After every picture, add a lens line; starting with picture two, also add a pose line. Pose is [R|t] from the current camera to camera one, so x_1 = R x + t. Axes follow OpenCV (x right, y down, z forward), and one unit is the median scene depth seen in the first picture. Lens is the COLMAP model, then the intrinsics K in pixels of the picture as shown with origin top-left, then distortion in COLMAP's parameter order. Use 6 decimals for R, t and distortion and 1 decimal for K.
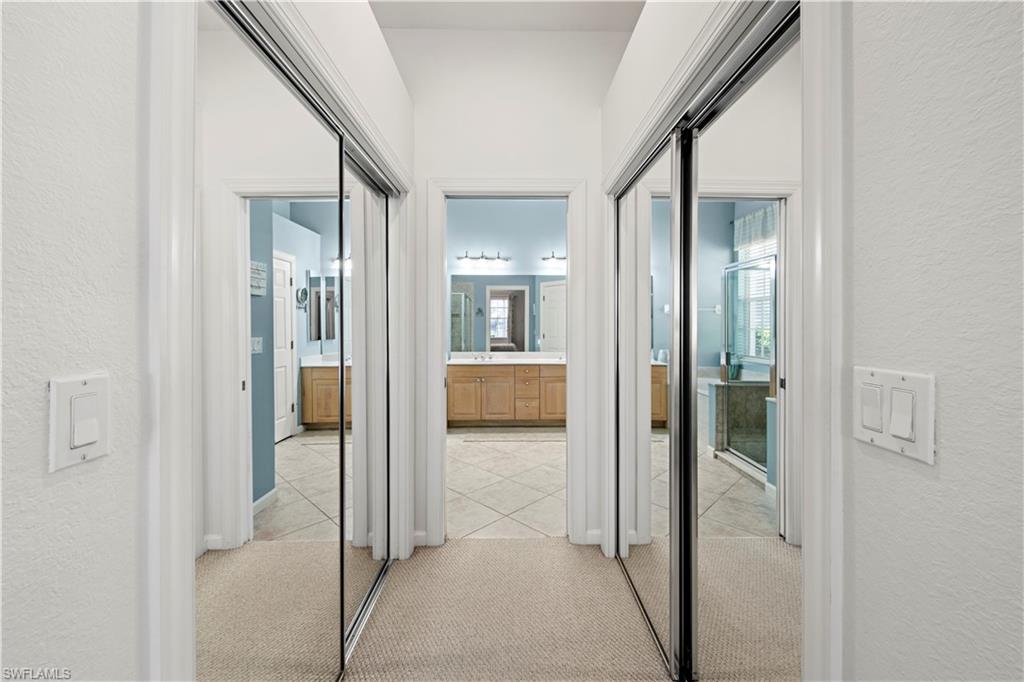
lens RADIAL K [[405.7, 0, 513.3], [0, 405.7, 335.8], [0, 0, 1]] dist [0.001045, 0.000209]
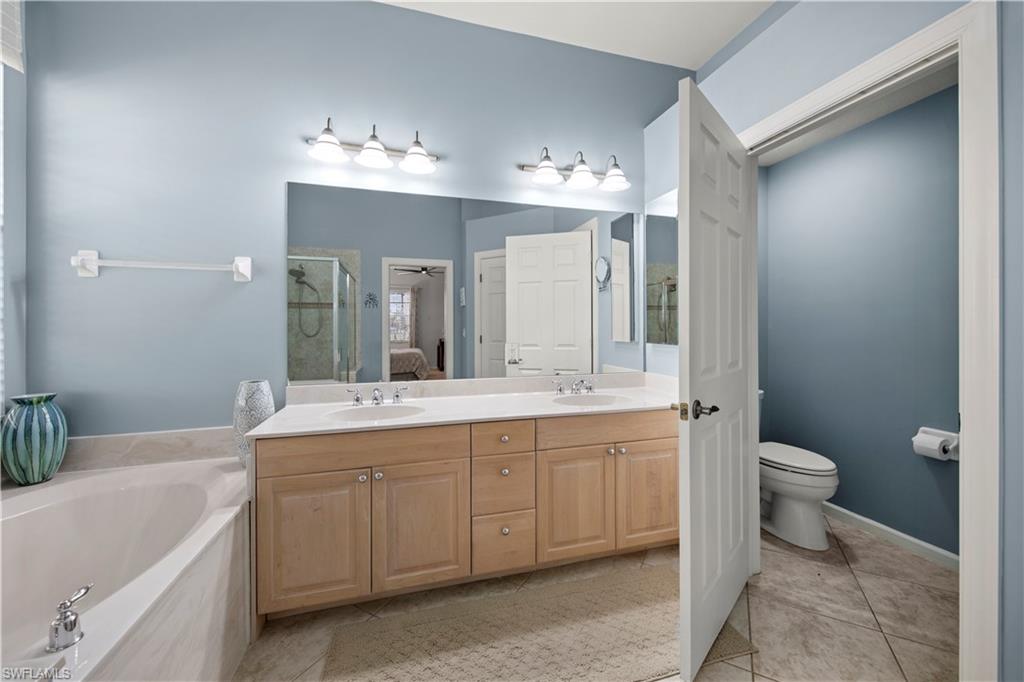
lens RADIAL K [[384.1, 0, 512.1], [0, 384.1, 331.3], [0, 0, 1]] dist [0.002802, 0.000165]
pose [[0.965233, -0.007498, 0.261284, -0.044573], [0.011768, 0.999822, -0.014781, -0.003641], [-0.261127, 0.017342, 0.965149, 0.596424]]
